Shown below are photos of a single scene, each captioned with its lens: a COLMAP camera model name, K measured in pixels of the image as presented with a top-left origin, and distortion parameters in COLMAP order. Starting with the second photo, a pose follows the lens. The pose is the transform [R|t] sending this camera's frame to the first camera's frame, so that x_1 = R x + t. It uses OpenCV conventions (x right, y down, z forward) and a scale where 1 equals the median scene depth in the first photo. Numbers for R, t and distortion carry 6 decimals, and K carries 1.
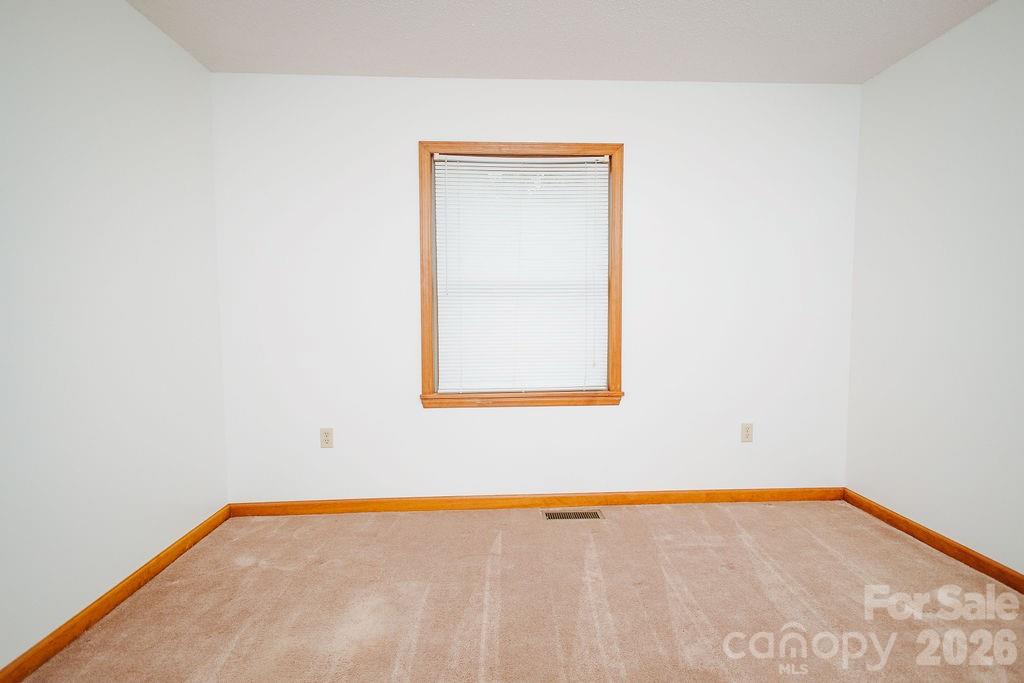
lens RADIAL K [[469.4, 0, 513.0], [0, 469.4, 341.7], [0, 0, 1]] dist [0.010708, -0.001412]
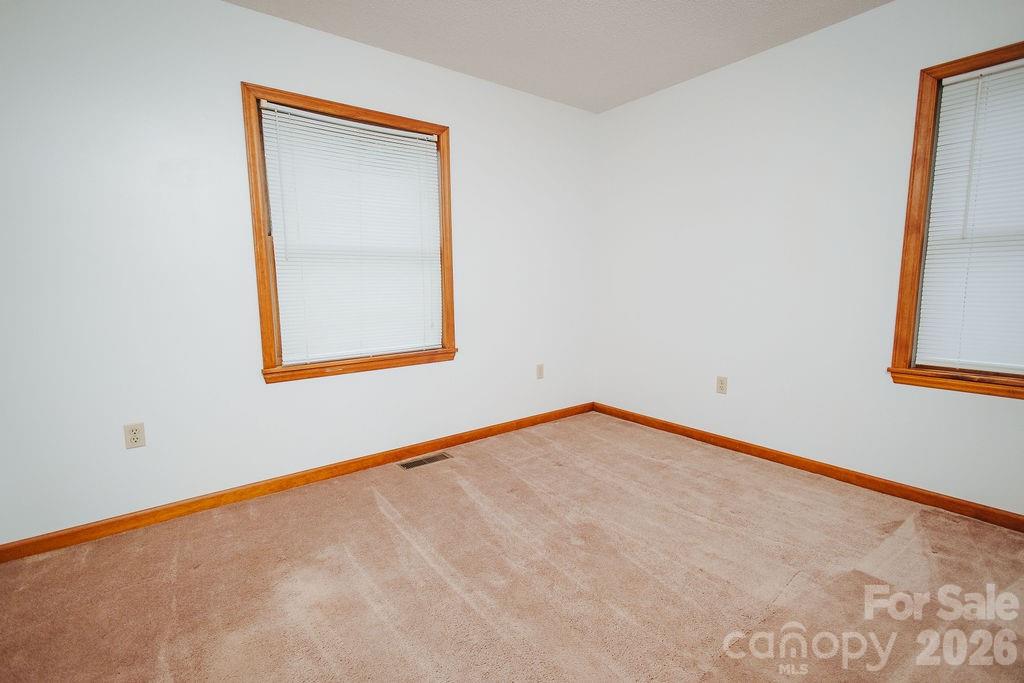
lens RADIAL K [[469.4, 0, 513.0], [0, 469.4, 341.7], [0, 0, 1]] dist [0.010708, -0.001412]
pose [[0.822852, -0.077120, 0.562998, -0.304988], [0.040091, 0.996158, 0.077860, 0.006978], [-0.566840, -0.041497, 0.822782, -0.027245]]
